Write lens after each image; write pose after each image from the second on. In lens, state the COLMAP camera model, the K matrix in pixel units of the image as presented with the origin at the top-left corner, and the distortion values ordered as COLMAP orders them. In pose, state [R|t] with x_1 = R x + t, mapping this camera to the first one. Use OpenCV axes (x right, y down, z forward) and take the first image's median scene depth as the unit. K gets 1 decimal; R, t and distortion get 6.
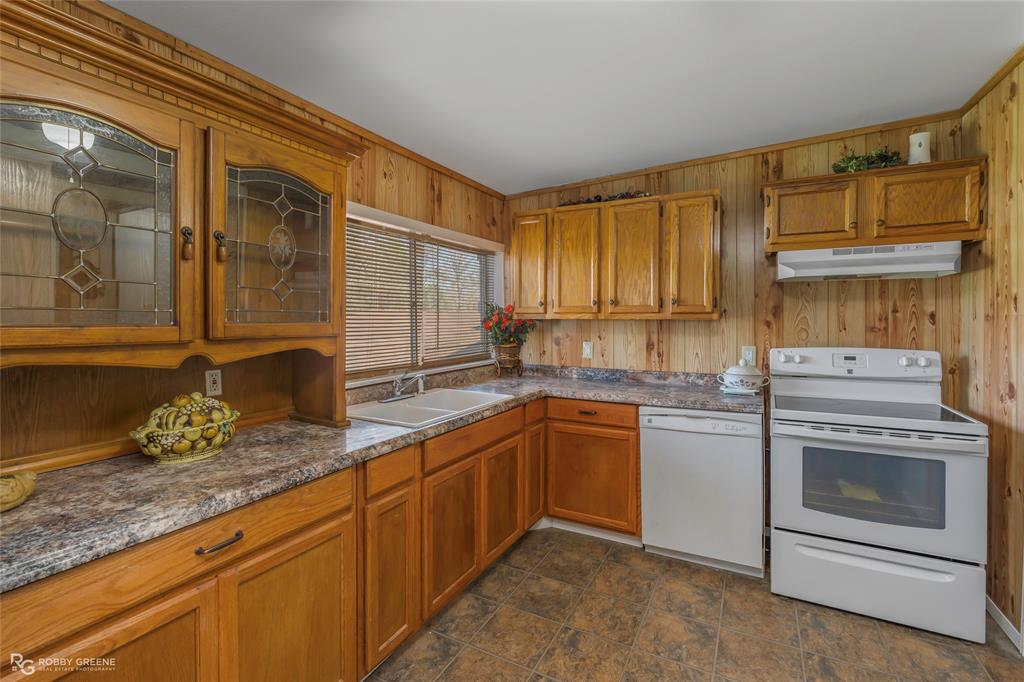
lens RADIAL K [[469.0, 0, 515.8], [0, 469.0, 320.8], [0, 0, 1]] dist [-0.004963, 0.002549]
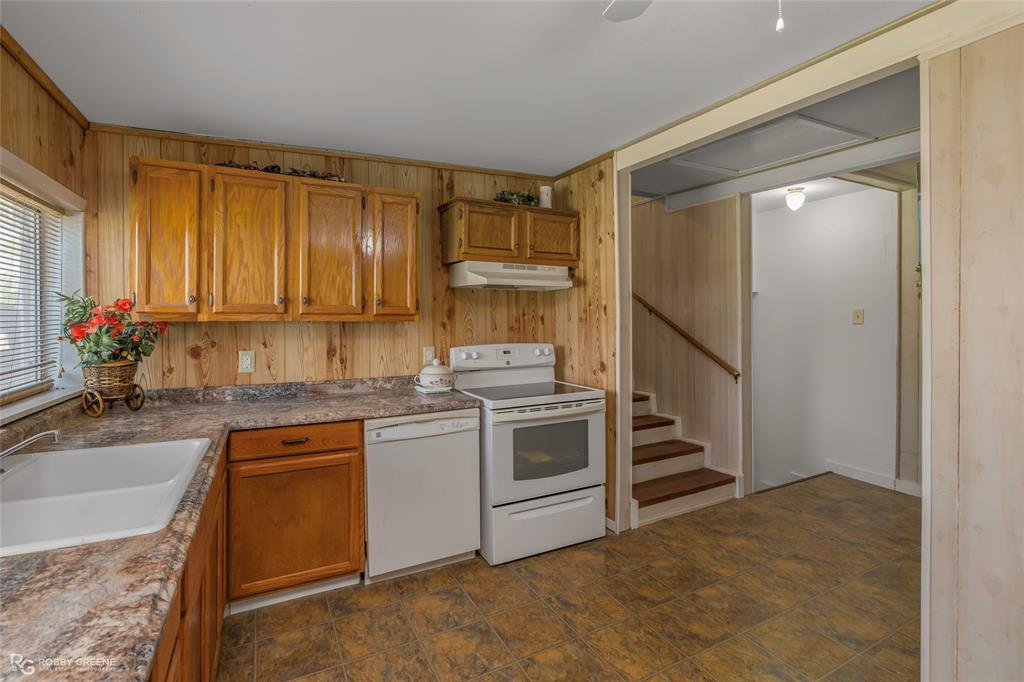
lens RADIAL K [[469.0, 0, 512.5], [0, 469.0, 314.7], [0, 0, 1]] dist [-0.004963, 0.002549]
pose [[0.566961, 0.008504, 0.823701, -0.296650], [0.004532, 0.999899, -0.013443, -0.002739], [-0.823732, 0.011355, 0.566865, 0.269164]]
